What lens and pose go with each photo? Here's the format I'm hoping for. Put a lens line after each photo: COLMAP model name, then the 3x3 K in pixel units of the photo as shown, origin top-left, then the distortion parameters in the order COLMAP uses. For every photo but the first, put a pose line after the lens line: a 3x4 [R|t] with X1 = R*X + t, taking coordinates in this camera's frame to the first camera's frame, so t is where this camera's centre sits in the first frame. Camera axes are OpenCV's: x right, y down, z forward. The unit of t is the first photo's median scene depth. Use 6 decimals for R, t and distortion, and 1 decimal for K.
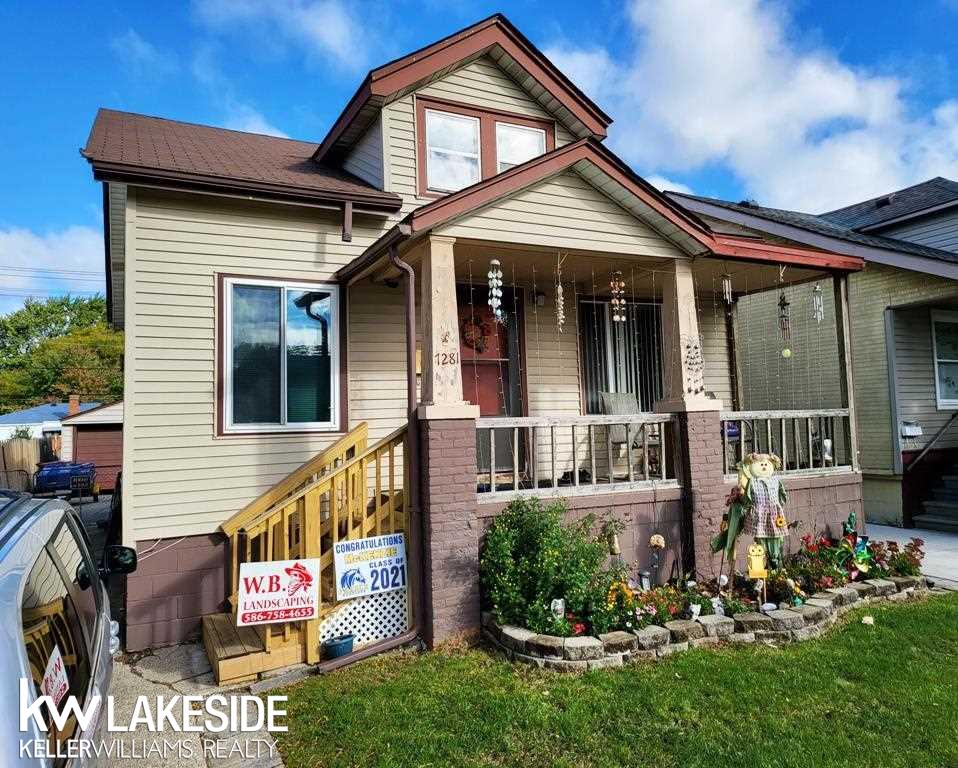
lens RADIAL K [[713.2, 0, 477.0], [0, 713.2, 379.3], [0, 0, 1]] dist [0.047848, -0.023372]
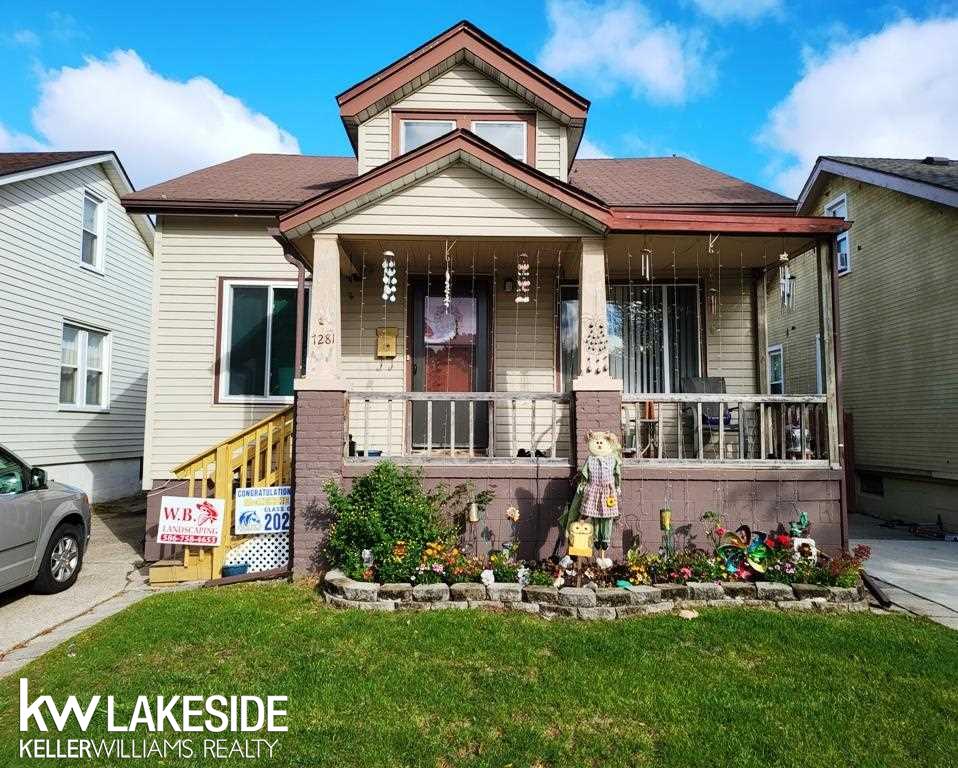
lens RADIAL K [[713.2, 0, 480.1], [0, 713.2, 383.1], [0, 0, 1]] dist [0.047848, -0.023372]
pose [[0.902203, 0.009303, -0.431211, 0.687464], [-0.007424, 0.999954, 0.006040, 0.033511], [0.431247, -0.002248, 0.902231, 0.055105]]
